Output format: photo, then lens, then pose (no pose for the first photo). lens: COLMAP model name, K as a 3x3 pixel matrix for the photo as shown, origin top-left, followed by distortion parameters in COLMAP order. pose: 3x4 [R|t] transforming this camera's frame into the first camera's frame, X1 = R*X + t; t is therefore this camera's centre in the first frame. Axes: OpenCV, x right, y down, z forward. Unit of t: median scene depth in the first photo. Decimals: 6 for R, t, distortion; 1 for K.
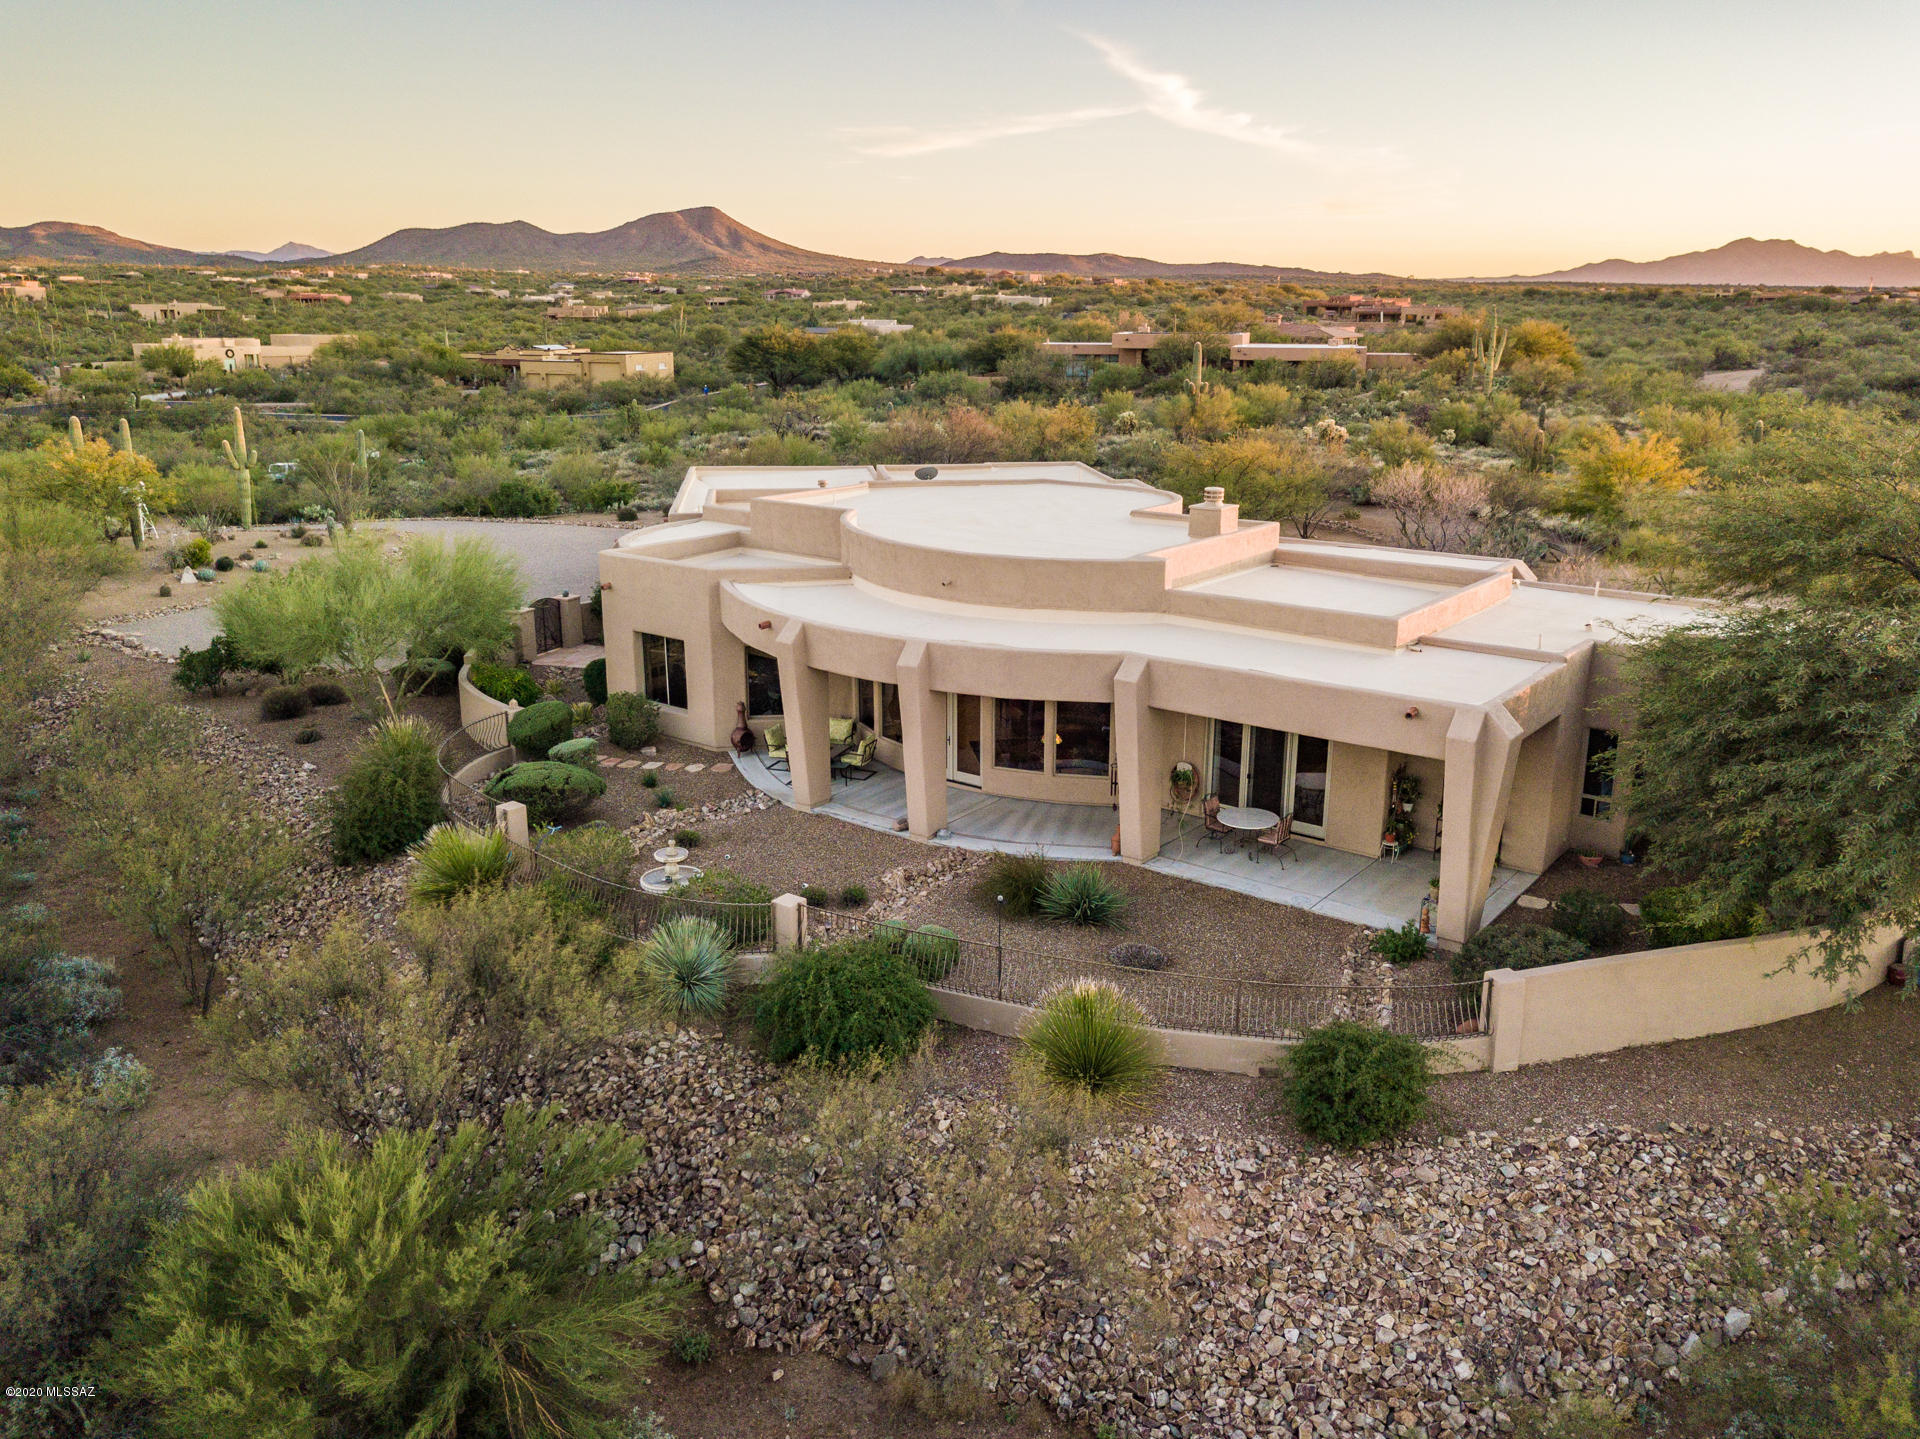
lens RADIAL K [[1448.3, 0, 960.0], [0, 1448.3, 719.5], [0, 0, 1]] dist [0.019100, 0.006189]
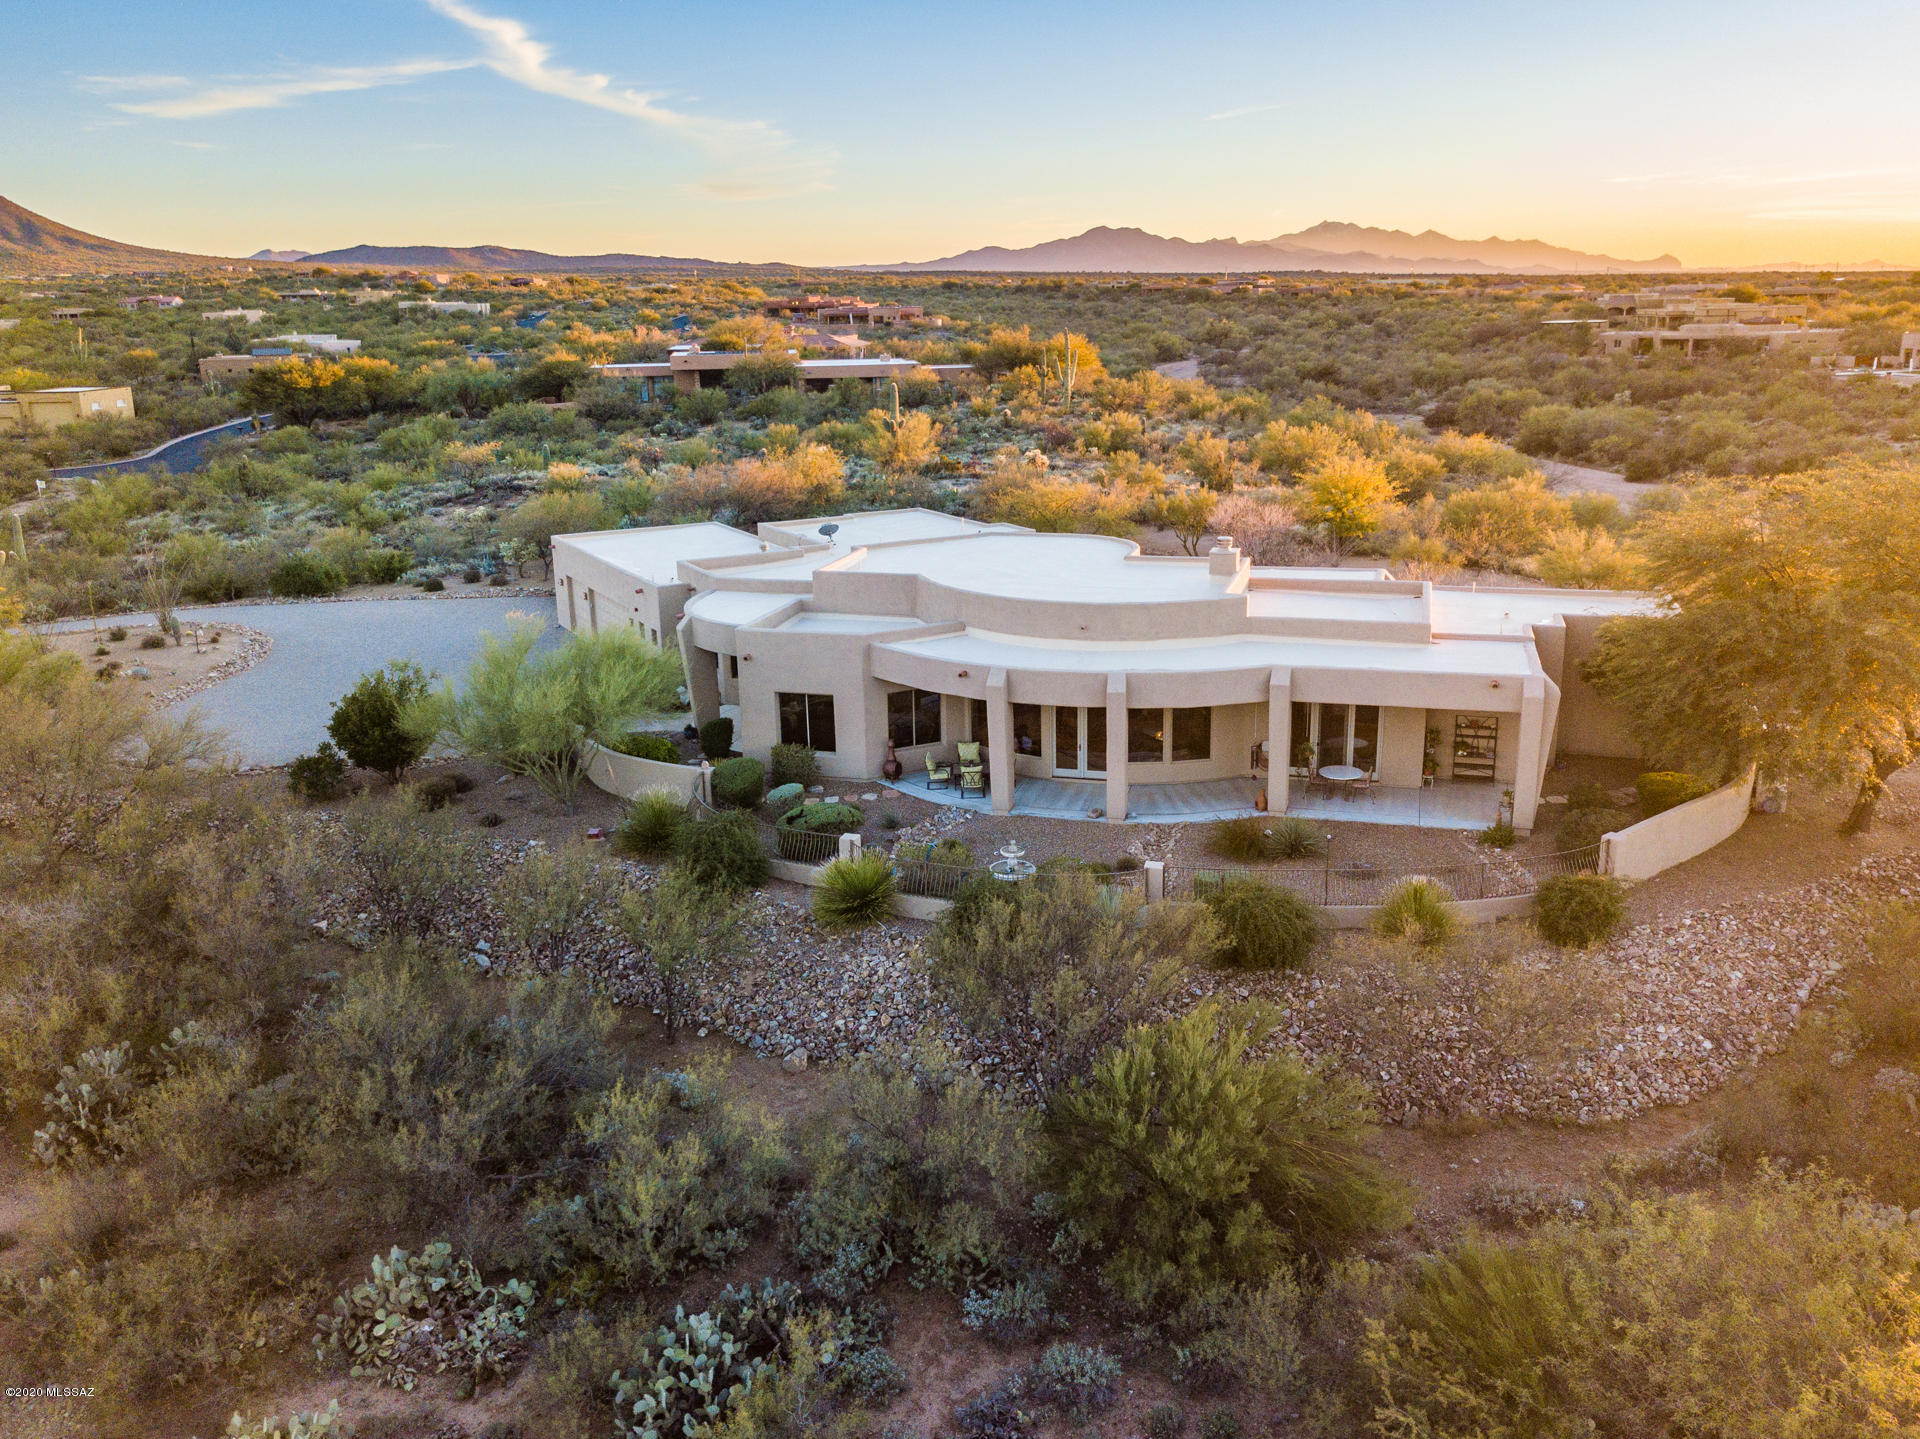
lens RADIAL K [[1473.9, 0, 960.0], [0, 1473.9, 719.5], [0, 0, 1]] dist [0.008712, 0.006047]
pose [[0.935985, -0.118517, 0.331490, -0.571809], [0.120183, 0.992630, 0.015546, -0.046324], [-0.330890, 0.025289, 0.943331, -0.221837]]
